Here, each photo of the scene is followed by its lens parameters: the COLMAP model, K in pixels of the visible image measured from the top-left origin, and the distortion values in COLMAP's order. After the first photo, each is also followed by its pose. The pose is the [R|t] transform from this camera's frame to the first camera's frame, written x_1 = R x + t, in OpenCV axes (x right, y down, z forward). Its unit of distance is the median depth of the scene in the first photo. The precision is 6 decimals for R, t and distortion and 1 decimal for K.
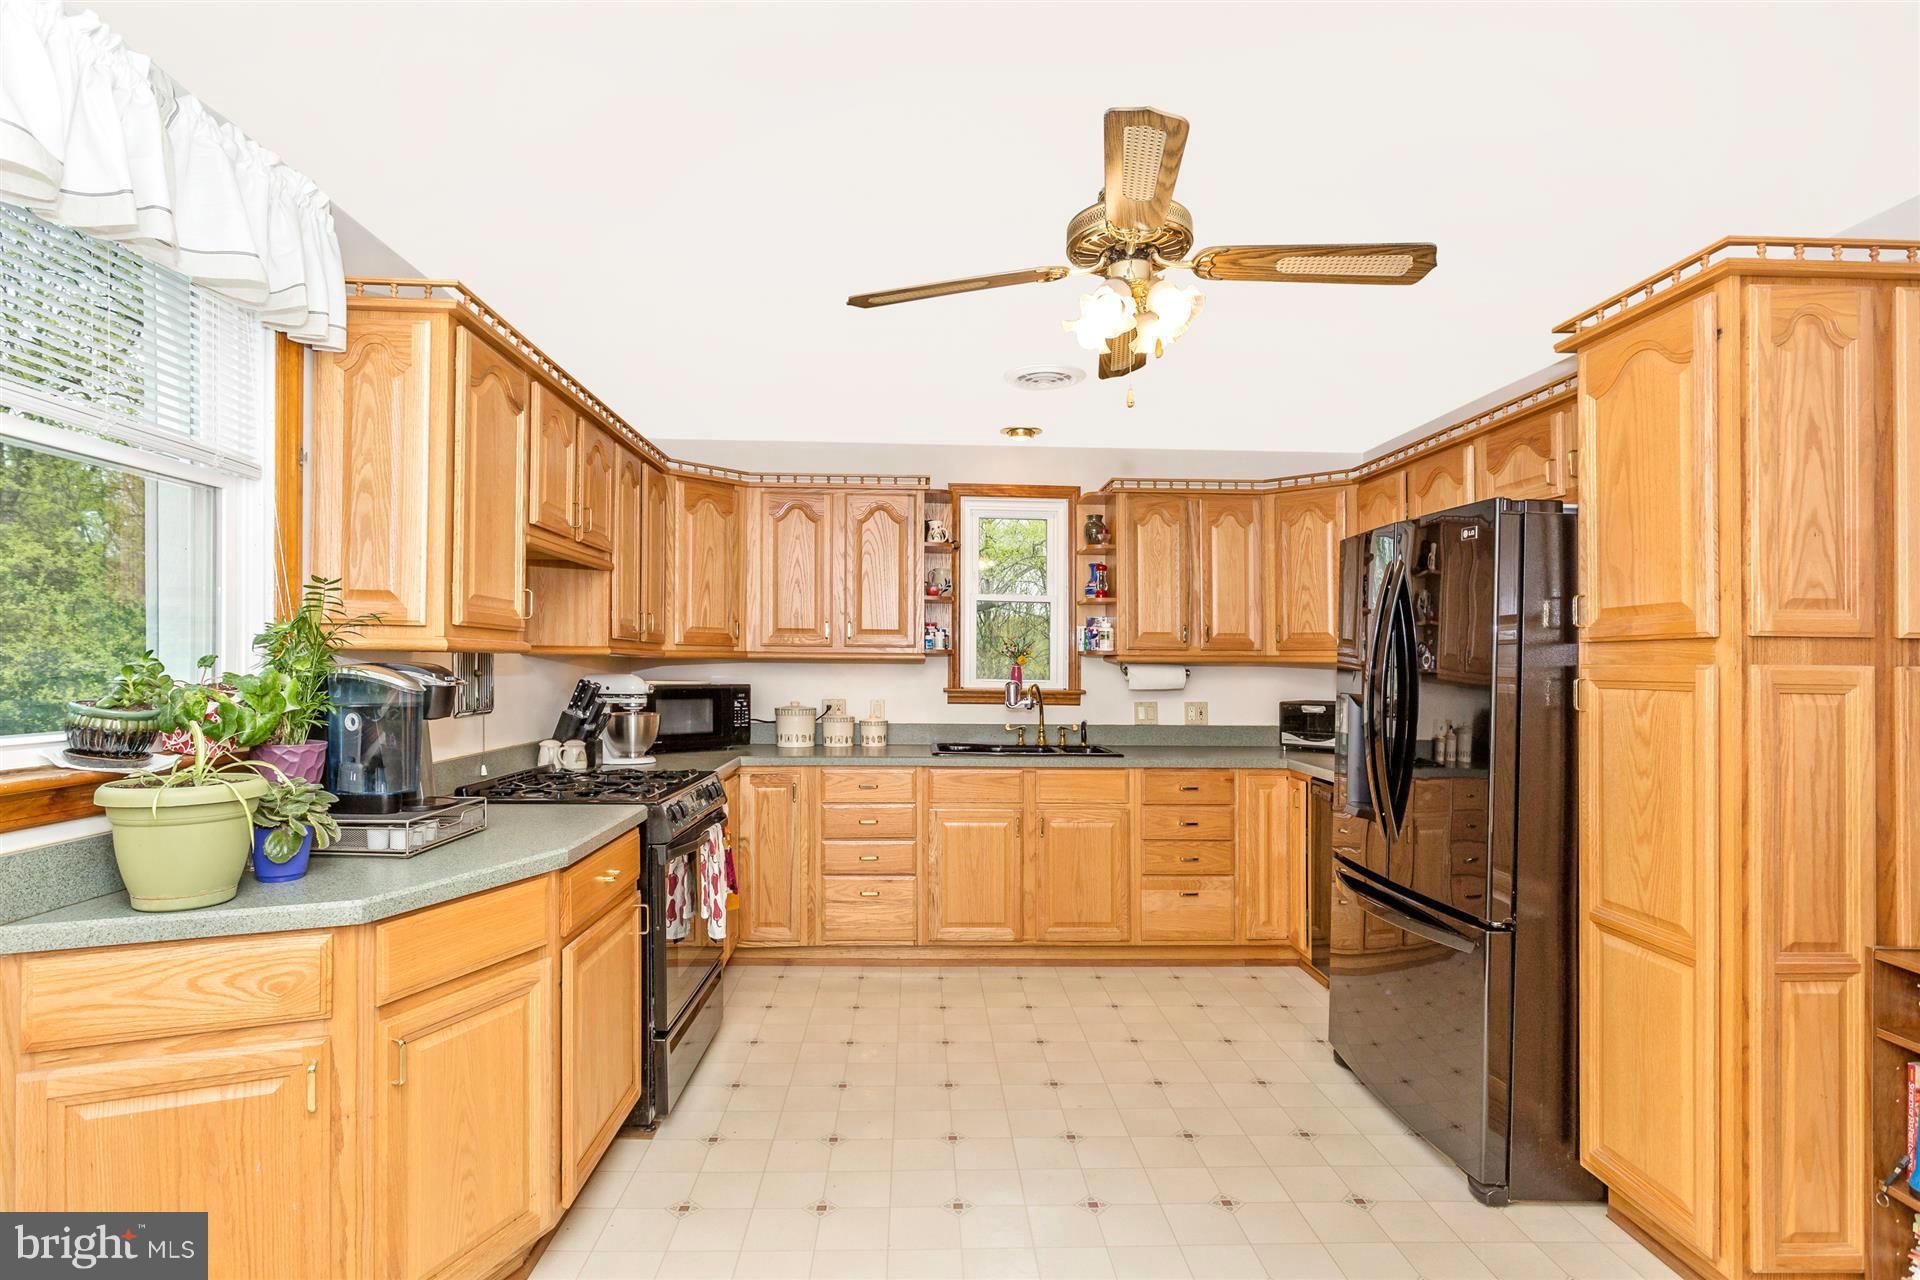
lens RADIAL K [[980.2, 0, 943.5], [0, 980.2, 655.5], [0, 0, 1]] dist [-0.013524, 0.003038]
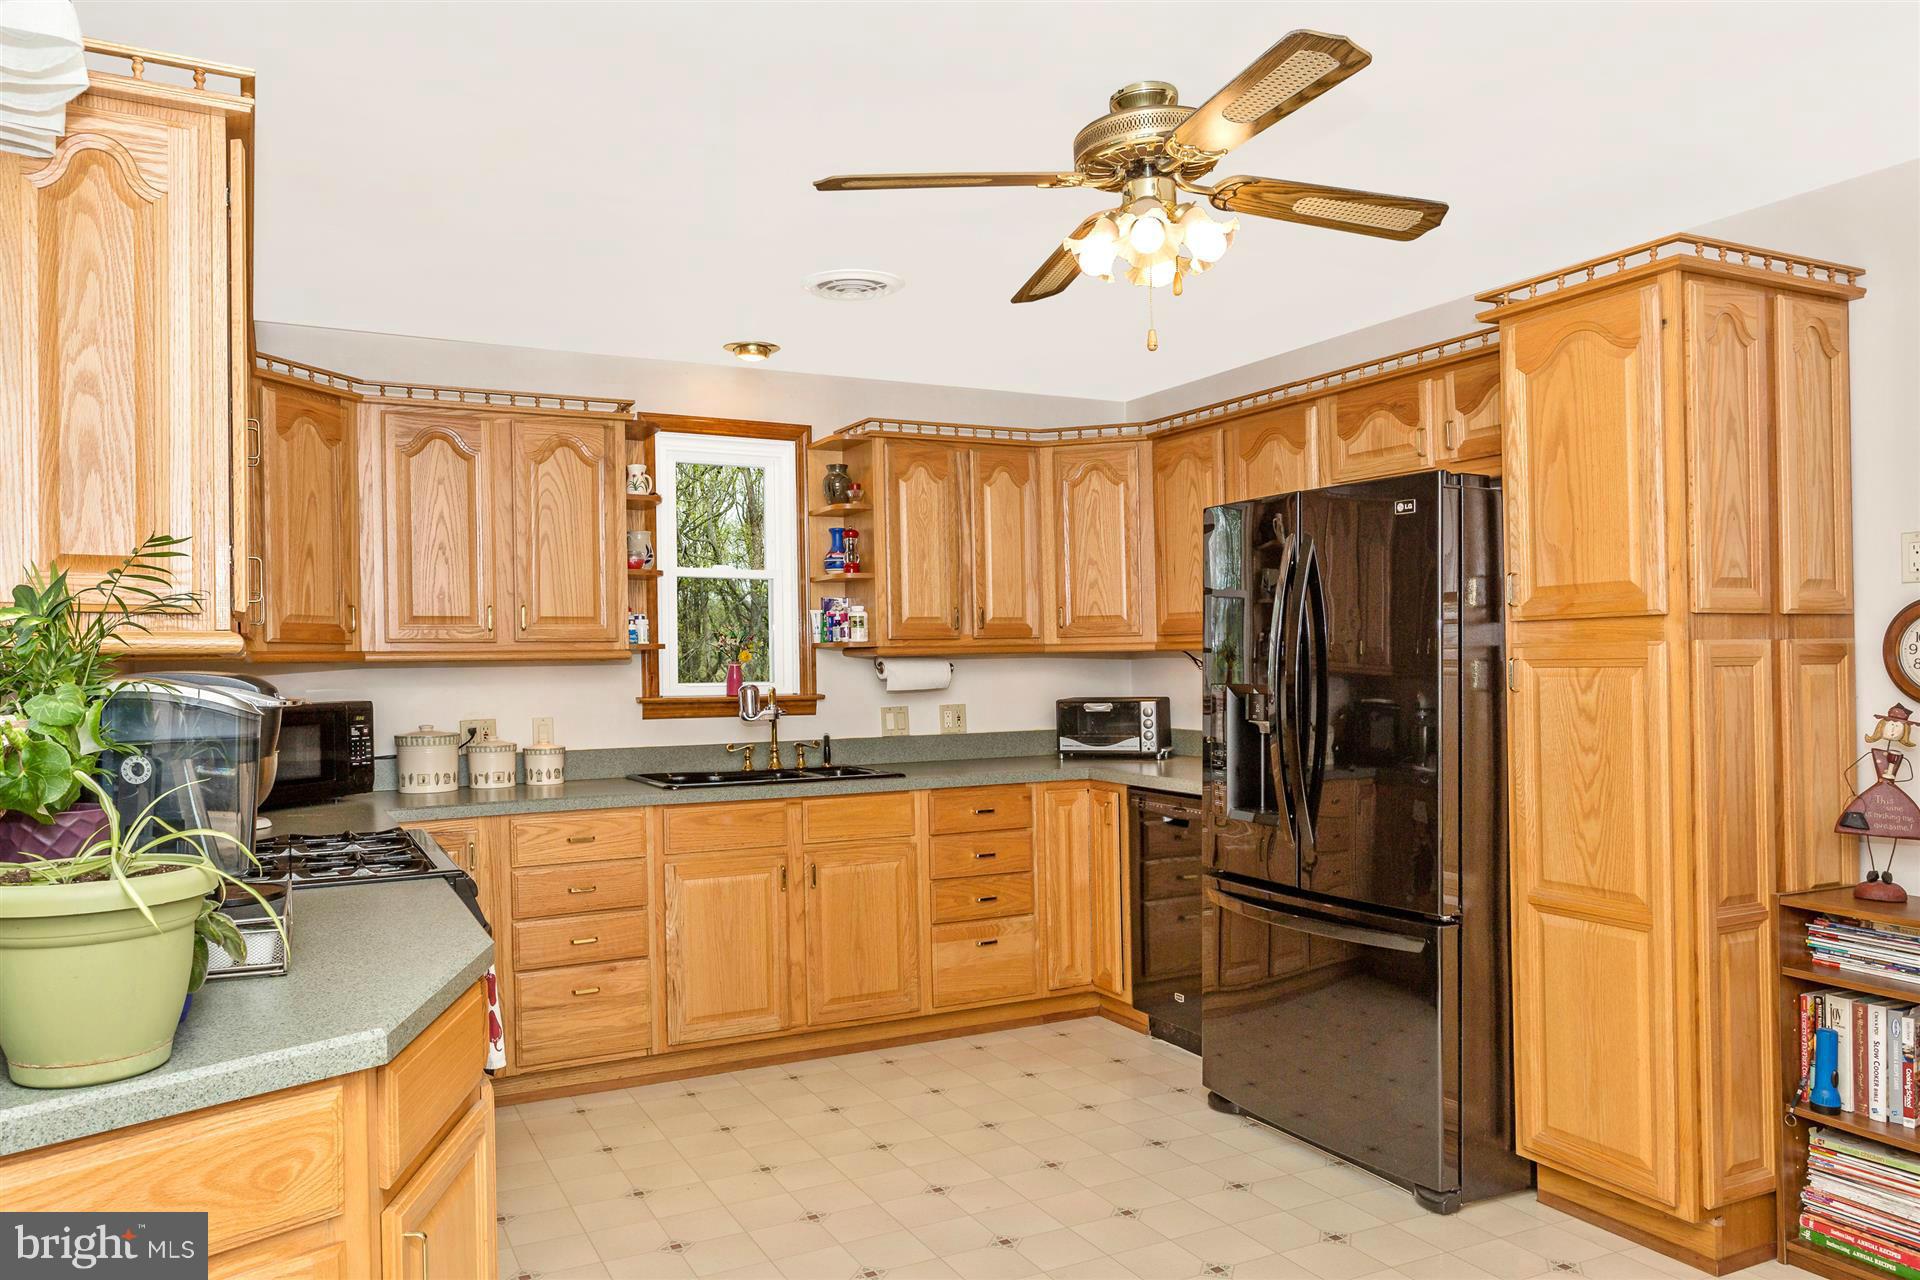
lens RADIAL K [[1358.0, 0, 962.1], [0, 1358.0, 660.4], [0, 0, 1]] dist [-0.008107, 0.007202]
pose [[0.904020, -0.022366, 0.426905, -0.404092], [0.019765, 0.999749, 0.010522, 0.000396], [-0.427033, -0.001074, 0.904235, 0.002855]]
